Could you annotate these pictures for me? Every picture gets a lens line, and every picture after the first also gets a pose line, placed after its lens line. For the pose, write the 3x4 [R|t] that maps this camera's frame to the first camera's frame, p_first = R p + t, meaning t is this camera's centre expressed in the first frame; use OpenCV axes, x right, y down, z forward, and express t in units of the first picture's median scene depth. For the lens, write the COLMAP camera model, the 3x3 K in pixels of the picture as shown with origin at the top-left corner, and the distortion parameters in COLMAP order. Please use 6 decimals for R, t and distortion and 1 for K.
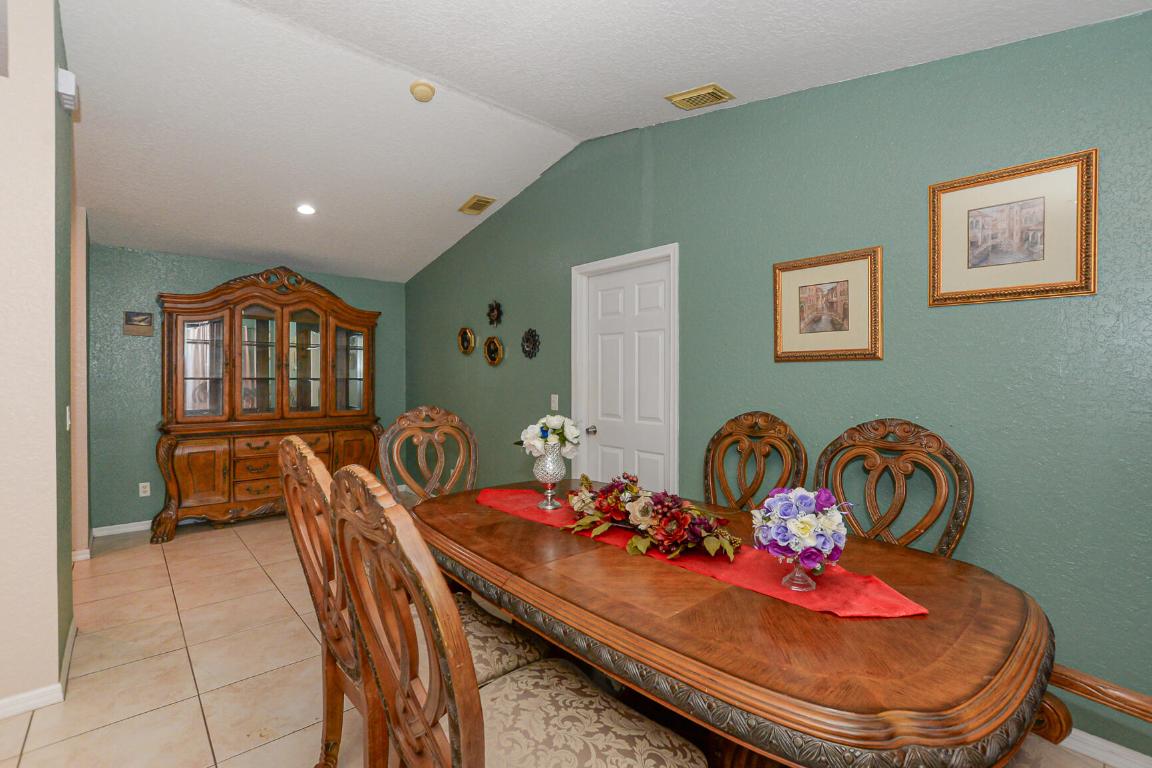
lens RADIAL K [[516.7, 0, 576.0], [0, 516.7, 384.0], [0, 0, 1]] dist [-0.000377, 0.000127]
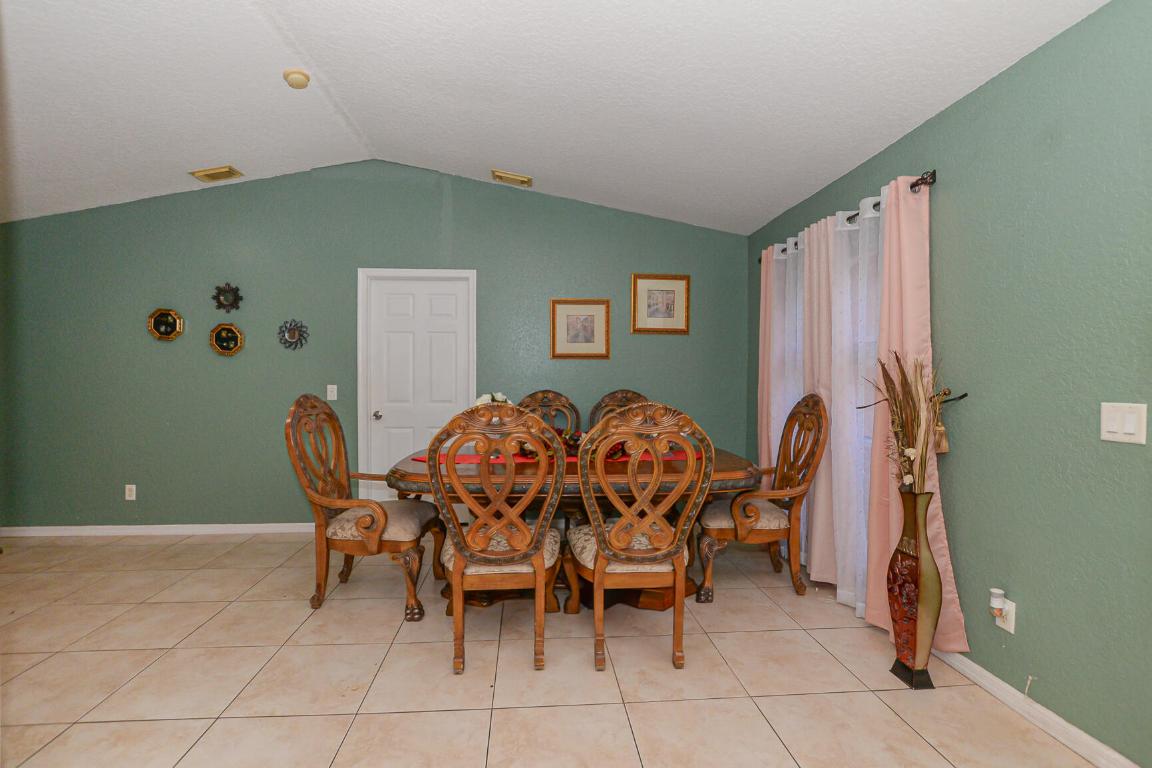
lens RADIAL K [[498.0, 0, 556.7], [0, 498.0, 383.8], [0, 0, 1]] dist [0.000375, 0.000152]
pose [[0.619128, -0.003209, 0.785284, -0.991927], [0.011812, 0.999917, -0.005227, 0.050674], [-0.785202, 0.012512, 0.619114, 0.033046]]
